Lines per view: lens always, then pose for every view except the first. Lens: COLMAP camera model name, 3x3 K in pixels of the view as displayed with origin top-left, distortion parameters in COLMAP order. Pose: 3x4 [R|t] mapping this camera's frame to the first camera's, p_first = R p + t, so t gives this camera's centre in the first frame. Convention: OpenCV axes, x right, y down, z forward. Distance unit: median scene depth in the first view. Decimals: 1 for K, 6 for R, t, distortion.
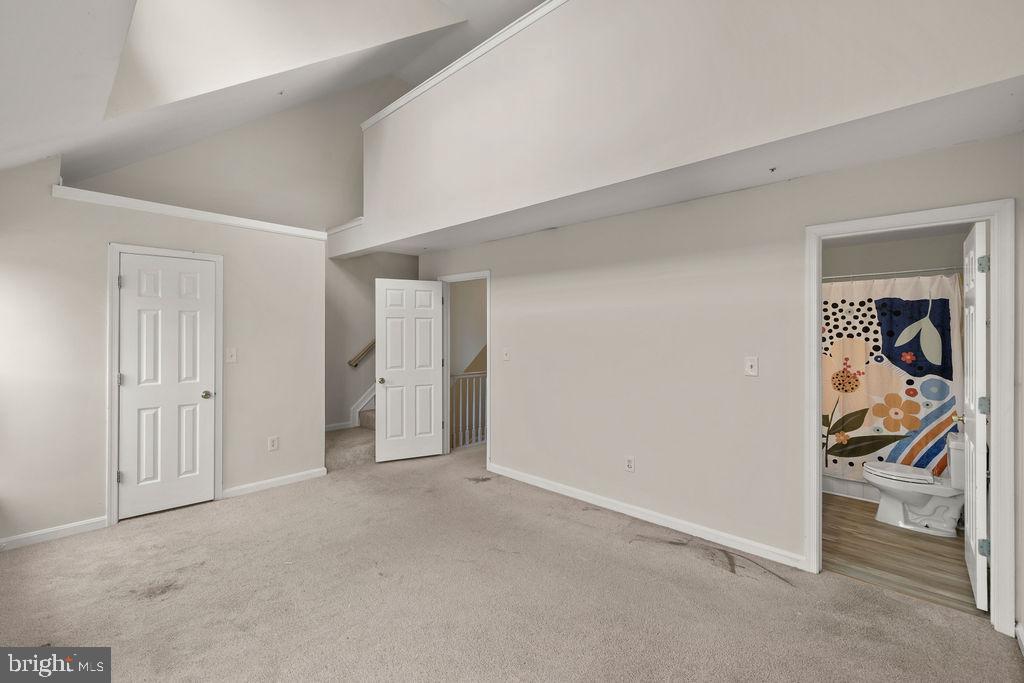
lens RADIAL K [[442.8, 0, 510.8], [0, 442.8, 336.4], [0, 0, 1]] dist [0.000738, 0.000402]
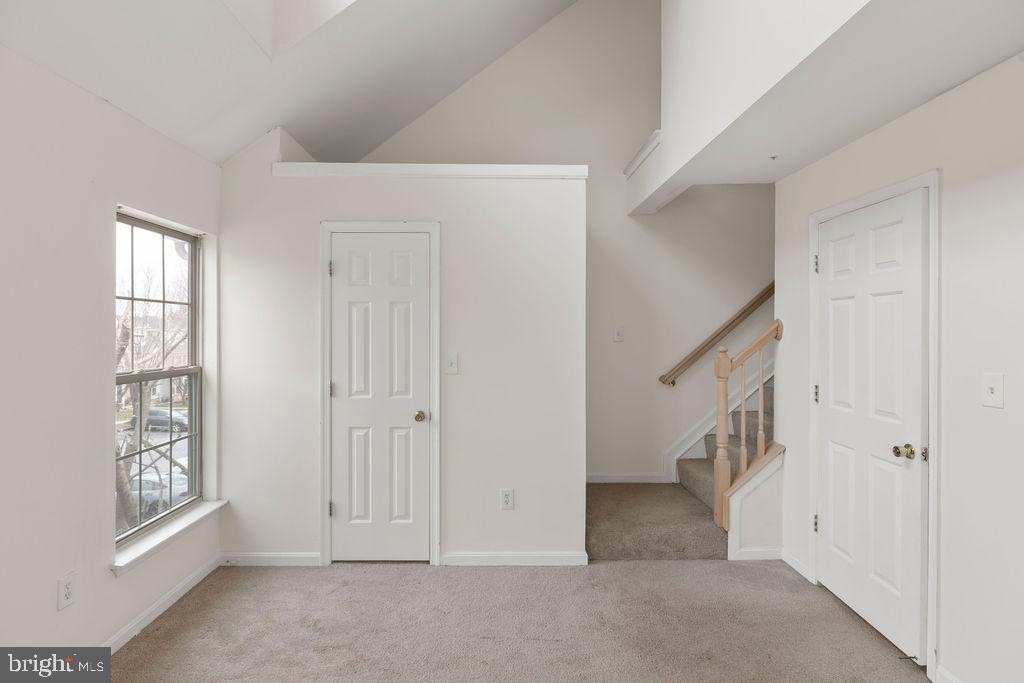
lens RADIAL K [[531.9, 0, 509.7], [0, 531.9, 331.3], [0, 0, 1]] dist [0.021128, -0.000393]
pose [[0.686136, 0.002317, -0.727469, 0.050589], [-0.003600, 0.999993, -0.000211, -0.008236], [0.727464, 0.002764, 0.686140, 0.515542]]
